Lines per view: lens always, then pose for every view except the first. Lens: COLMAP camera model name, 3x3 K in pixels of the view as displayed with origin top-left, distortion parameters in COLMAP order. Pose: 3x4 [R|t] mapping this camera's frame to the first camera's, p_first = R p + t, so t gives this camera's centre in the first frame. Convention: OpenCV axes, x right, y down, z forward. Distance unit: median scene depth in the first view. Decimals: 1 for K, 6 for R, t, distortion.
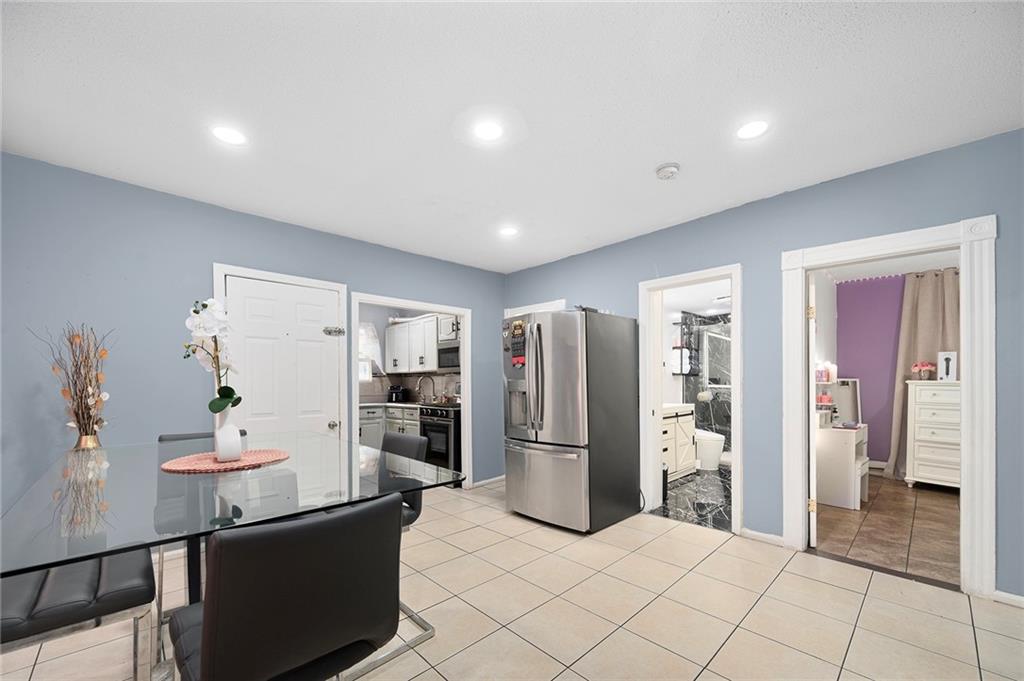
lens RADIAL K [[412.1, 0, 514.7], [0, 412.1, 380.7], [0, 0, 1]] dist [-0.002750, 0.000073]
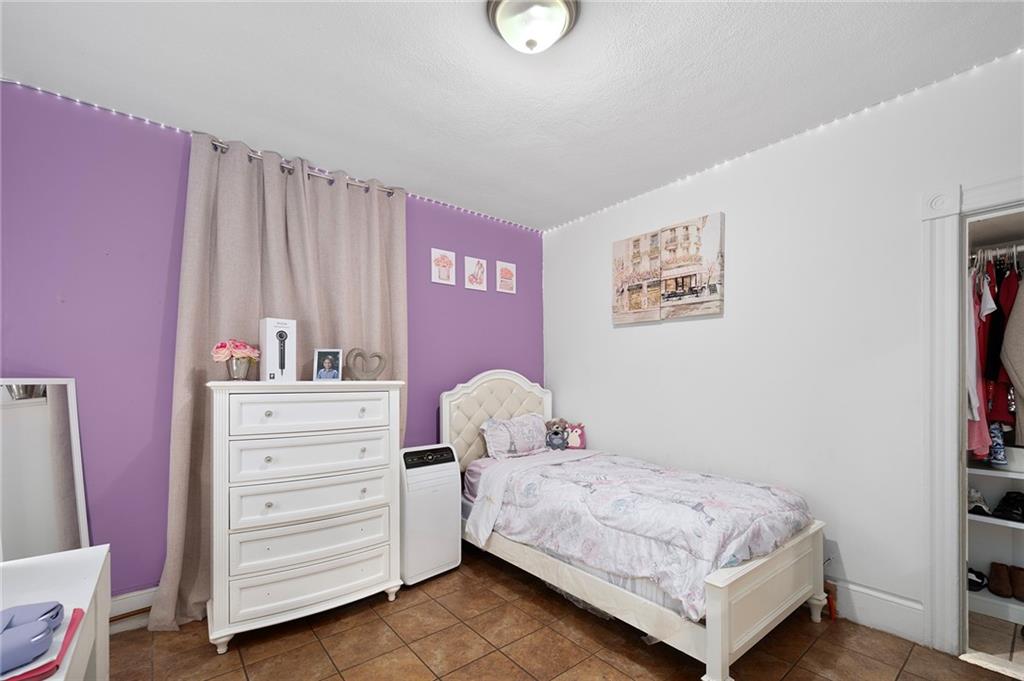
lens RADIAL K [[437.7, 0, 511.2], [0, 437.7, 380.6], [0, 0, 1]] dist [-0.000226, -0.000176]
pose [[0.101156, -0.006934, 0.994846, 0.471861], [0.012846, 0.999901, 0.005663, 0.000077], [-0.994788, 0.012207, 0.101235, 0.556793]]
